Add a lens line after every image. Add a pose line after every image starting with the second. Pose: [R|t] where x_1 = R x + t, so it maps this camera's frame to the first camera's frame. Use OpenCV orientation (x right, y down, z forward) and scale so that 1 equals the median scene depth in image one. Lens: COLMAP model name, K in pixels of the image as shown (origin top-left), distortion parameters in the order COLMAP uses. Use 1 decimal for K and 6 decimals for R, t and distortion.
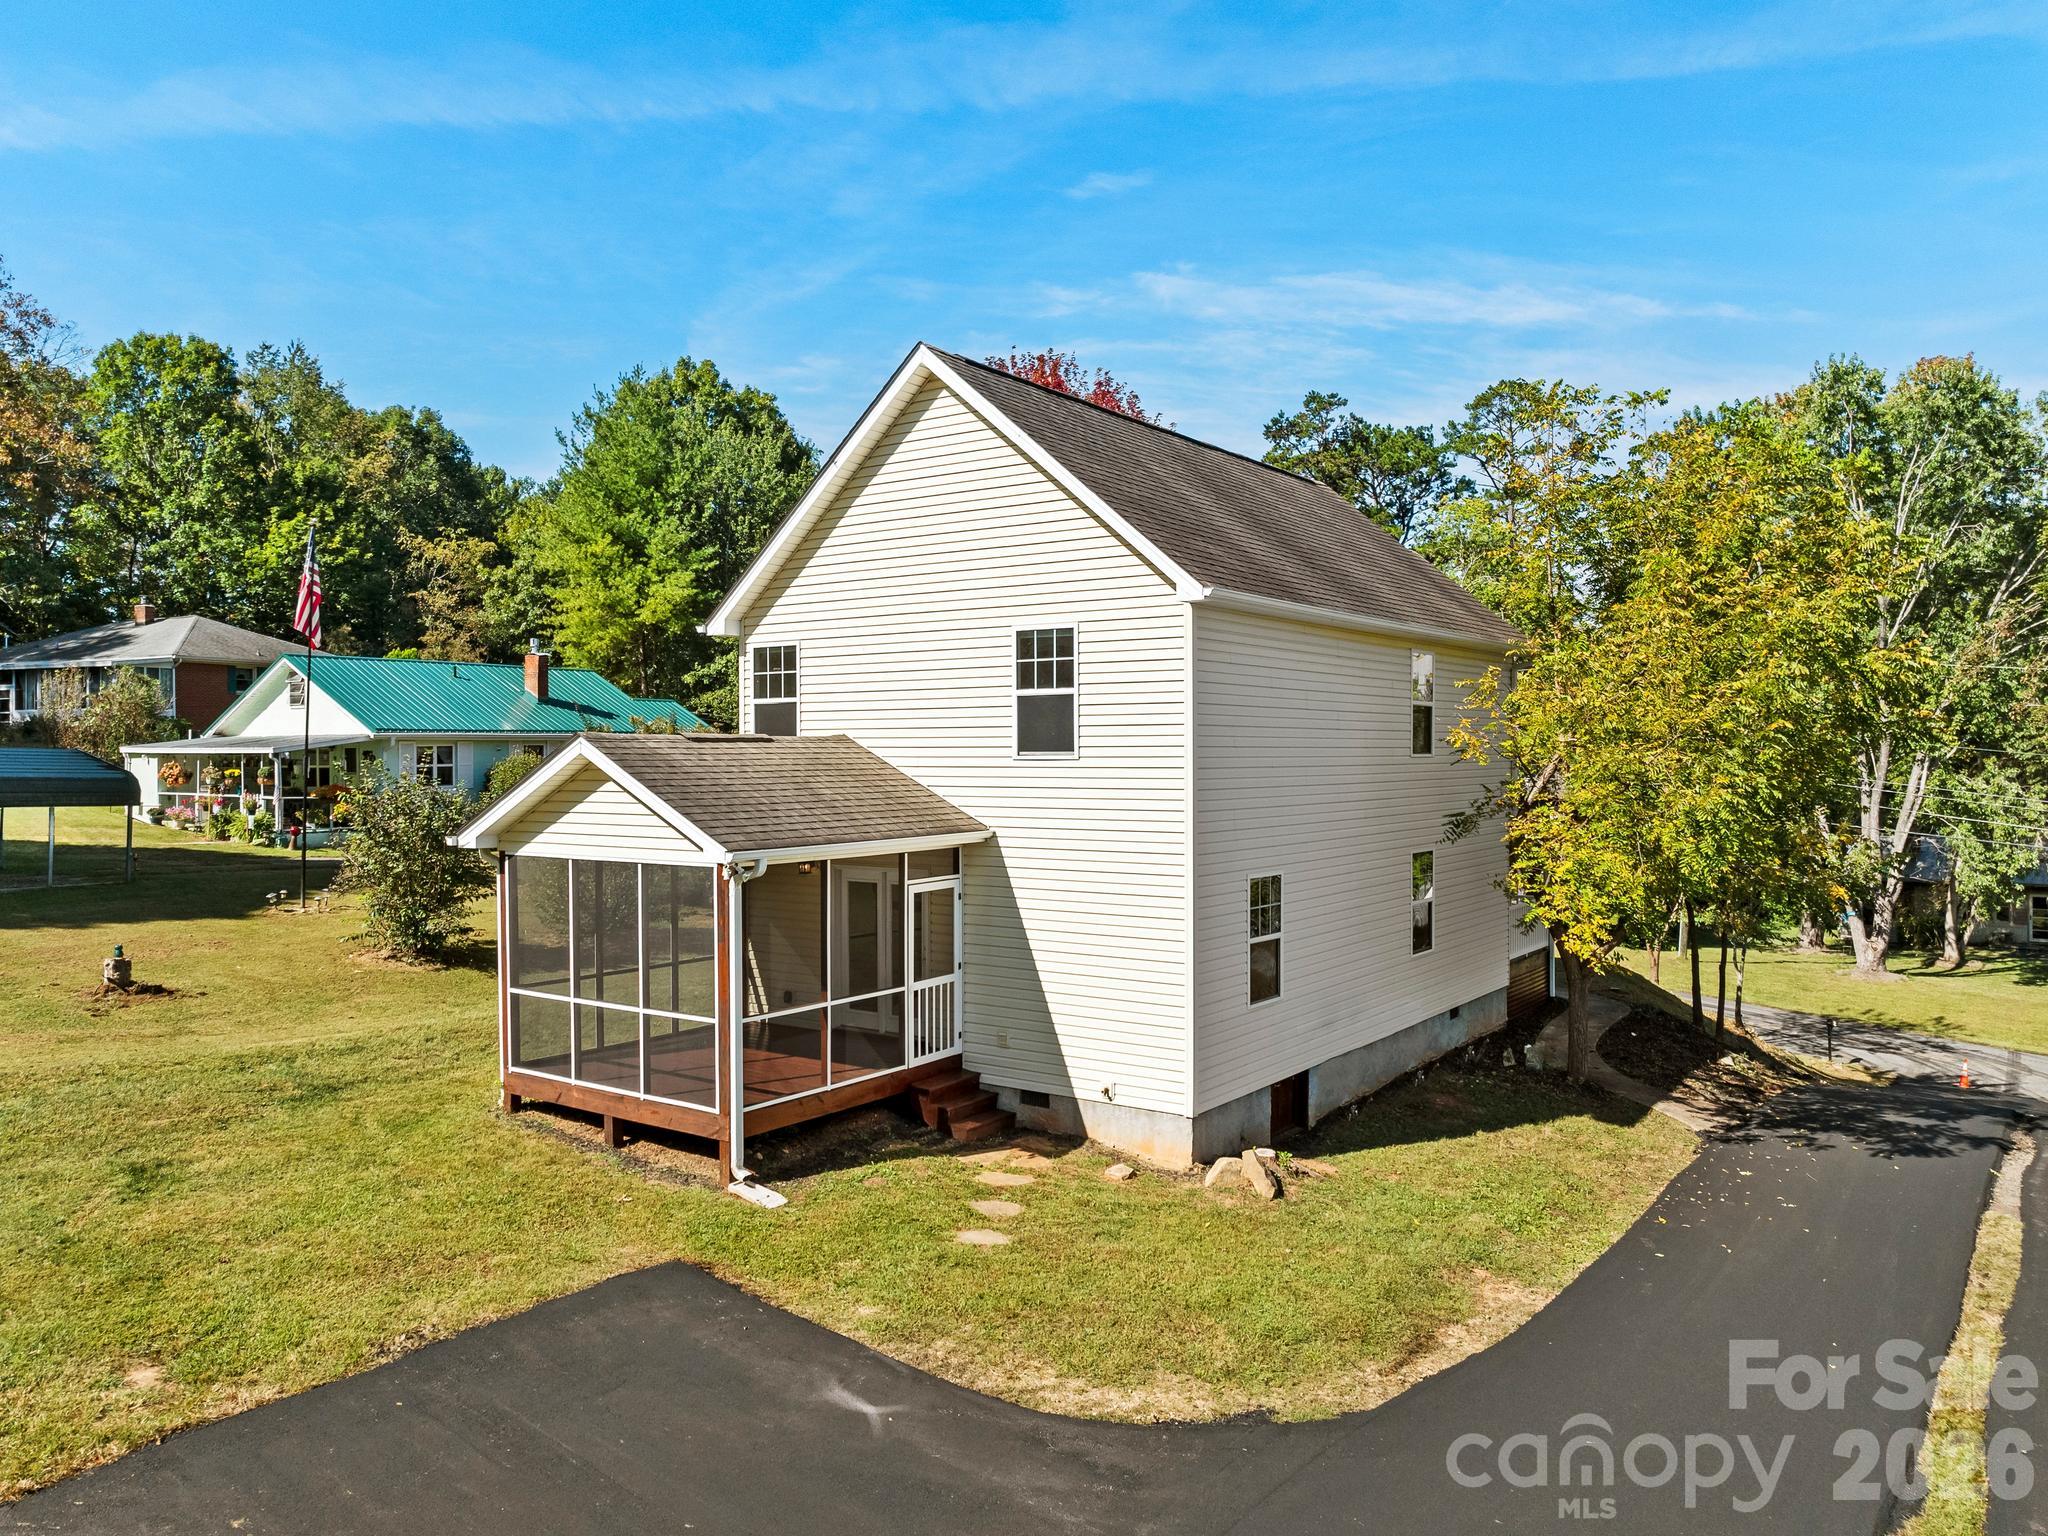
lens RADIAL K [[1448.4, 0, 925.6], [0, 1448.4, 722.9], [0, 0, 1]] dist [-0.032472, -0.010911]
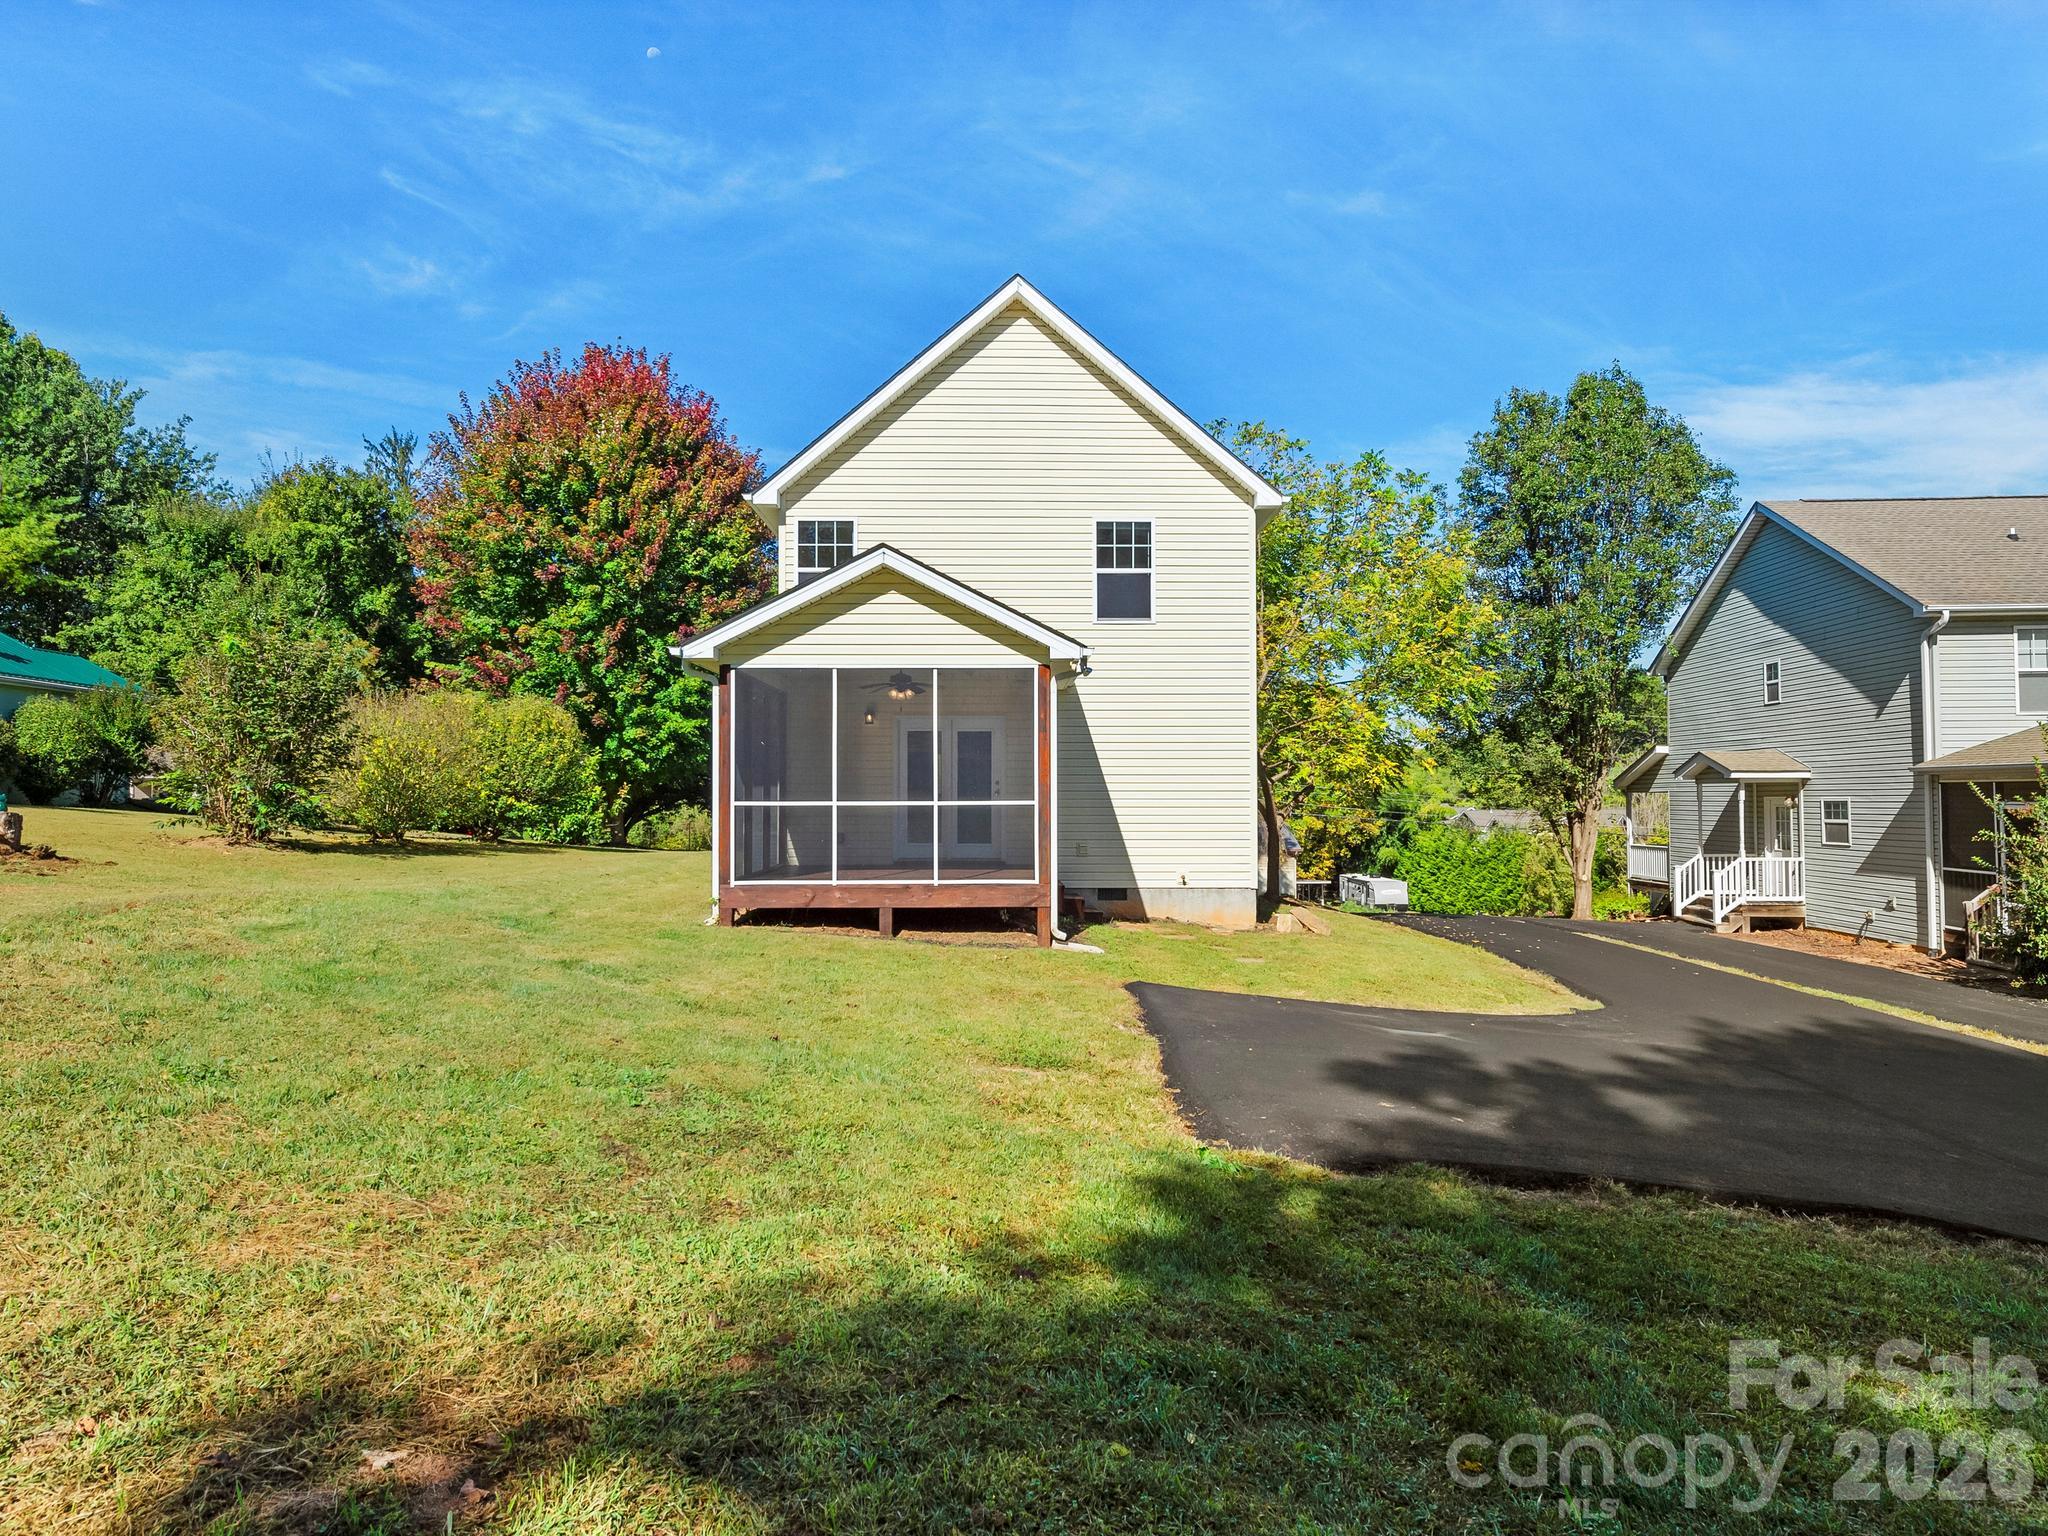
lens RADIAL K [[1191.6, 0, 1007.4], [0, 1191.6, 780.8], [0, 0, 1]] dist [0.013136, -0.007432]
pose [[0.796516, 0.012635, 0.604486, -0.544486], [-0.024795, 0.999623, 0.011777, 0.132472], [-0.604109, -0.024369, 0.796529, 0.185114]]
